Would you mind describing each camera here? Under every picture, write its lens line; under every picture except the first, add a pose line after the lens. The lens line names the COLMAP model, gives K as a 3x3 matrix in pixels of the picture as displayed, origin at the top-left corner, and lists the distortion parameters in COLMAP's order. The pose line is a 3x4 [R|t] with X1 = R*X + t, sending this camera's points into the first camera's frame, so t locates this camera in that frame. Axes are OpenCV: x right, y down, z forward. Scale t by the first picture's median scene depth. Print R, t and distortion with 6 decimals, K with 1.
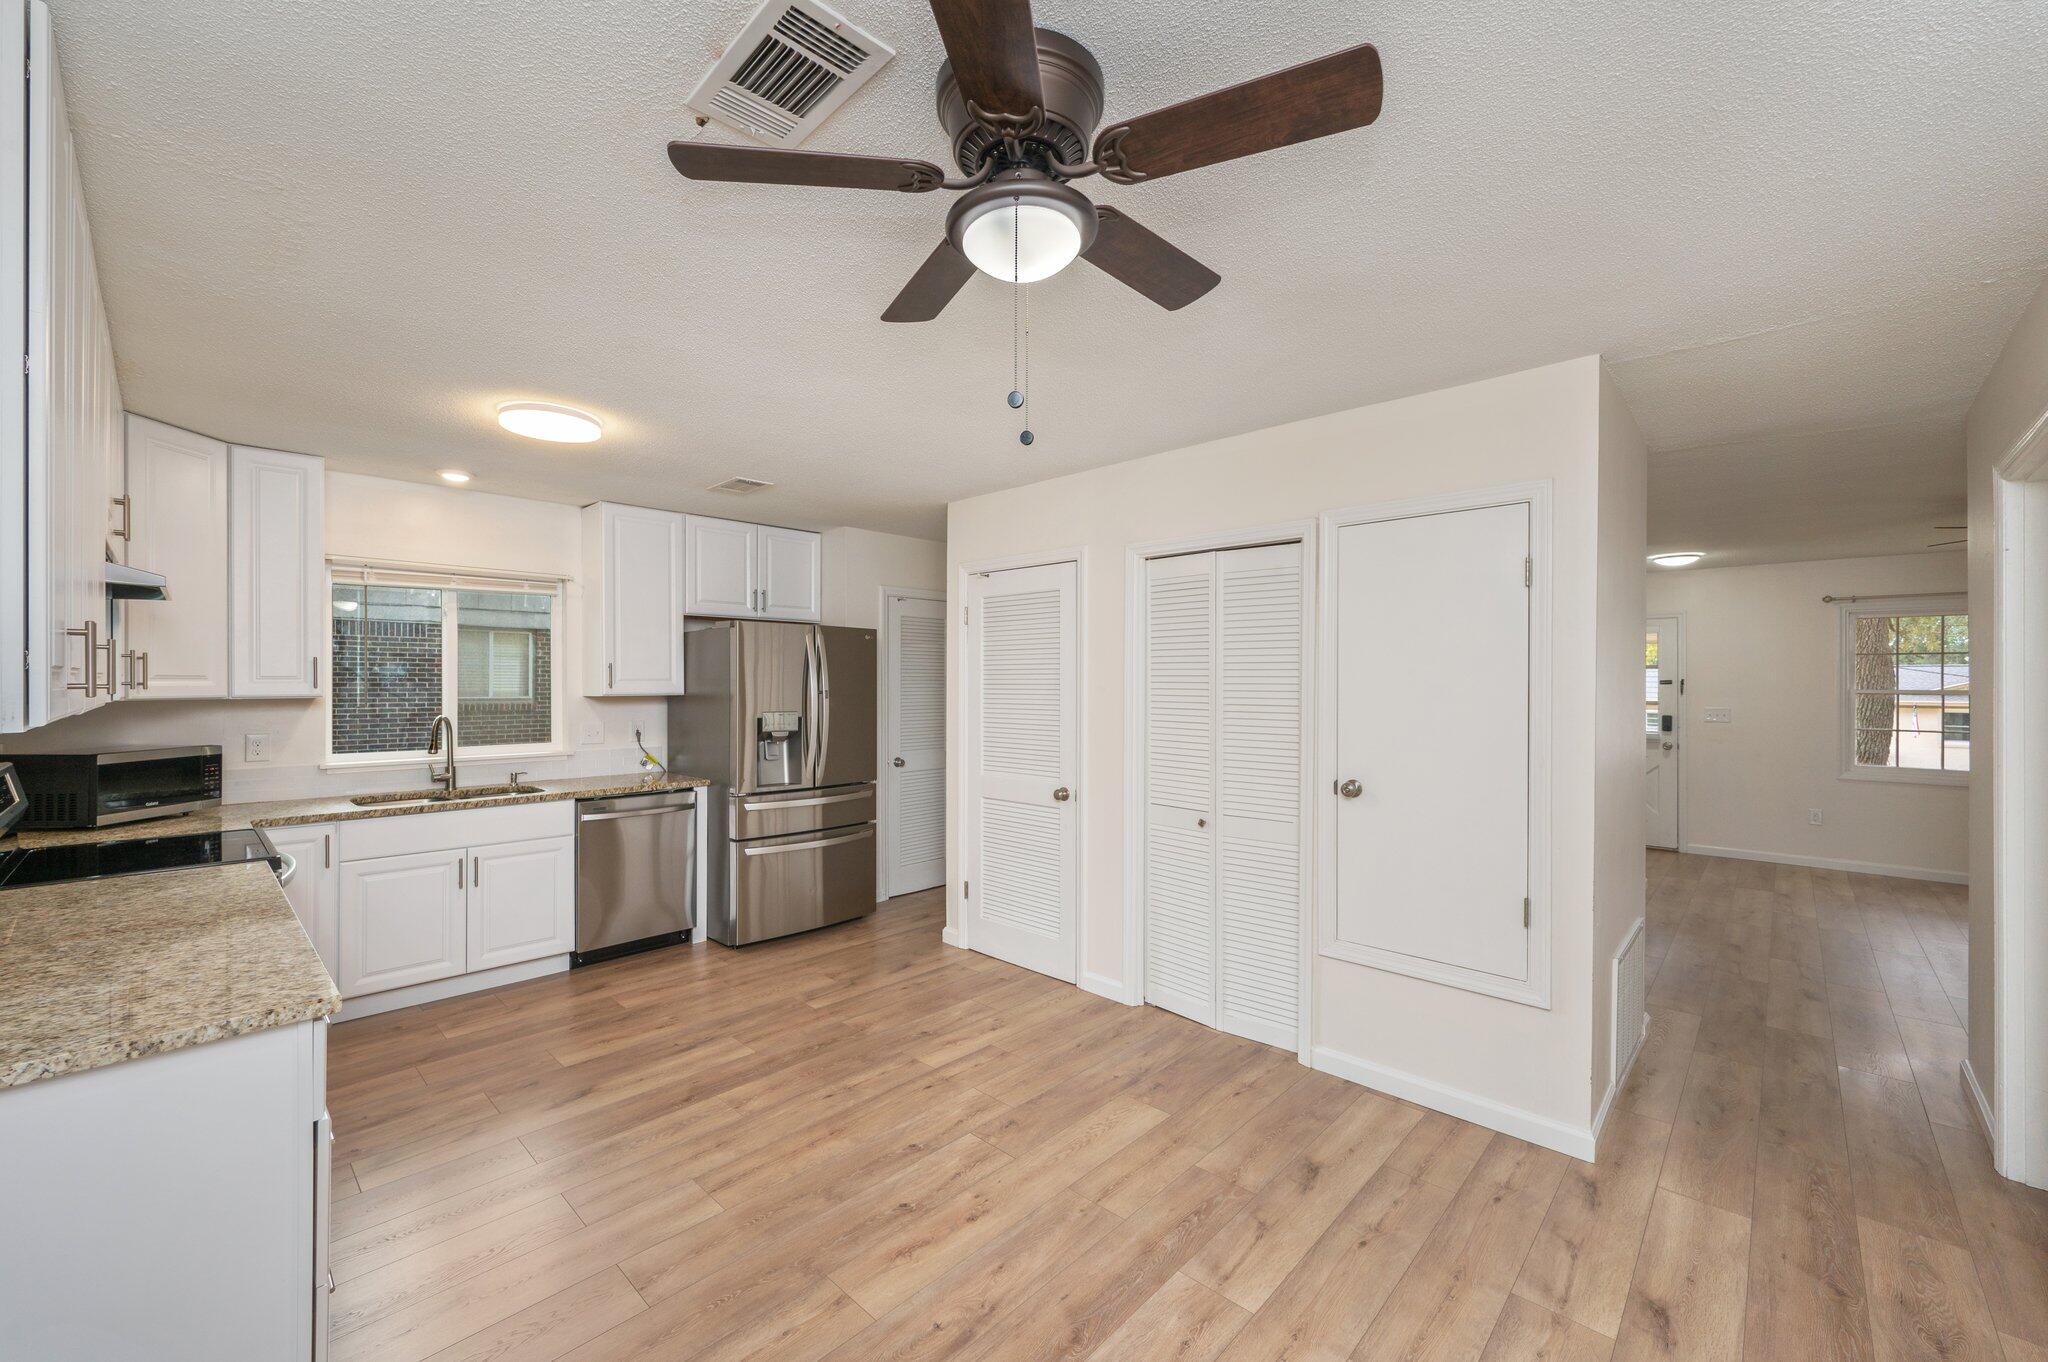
lens RADIAL K [[815.8, 0, 1024.0], [0, 815.8, 681.0], [0, 0, 1]] dist [-0.000922, 0.000053]
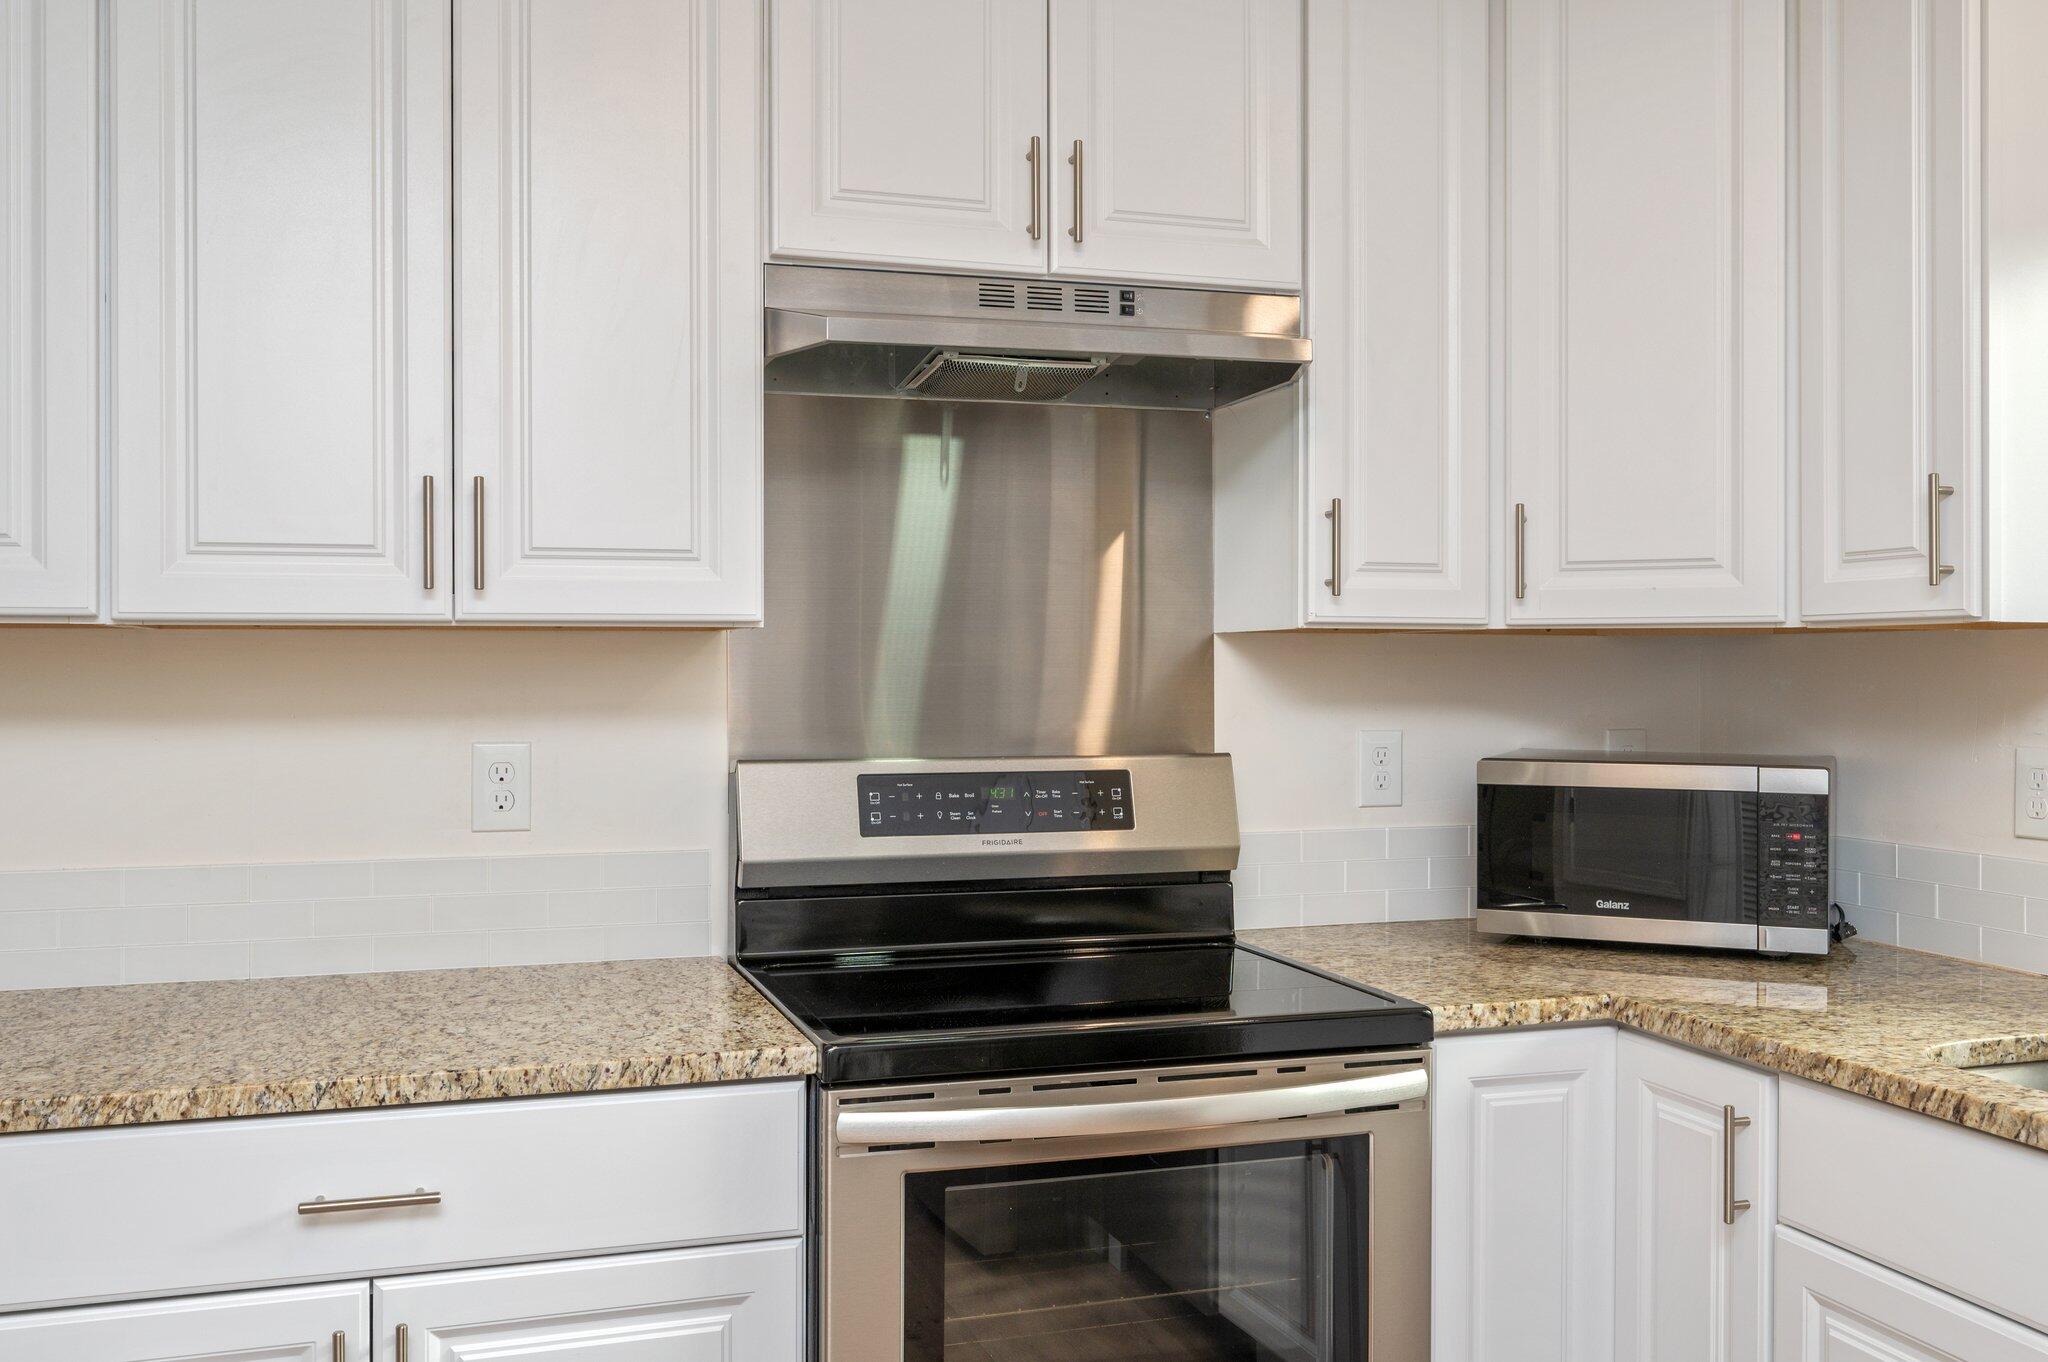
lens RADIAL K [[1787.5, 0, 1024.0], [0, 1787.5, 681.0], [0, 0, 1]] dist [-0.000711, -0.003167]
pose [[-0.473553, 0.005703, -0.880747, -0.173810], [0.001682, 0.999983, 0.005571, 0.033618], [0.880764, 0.001157, -0.473555, 0.933703]]
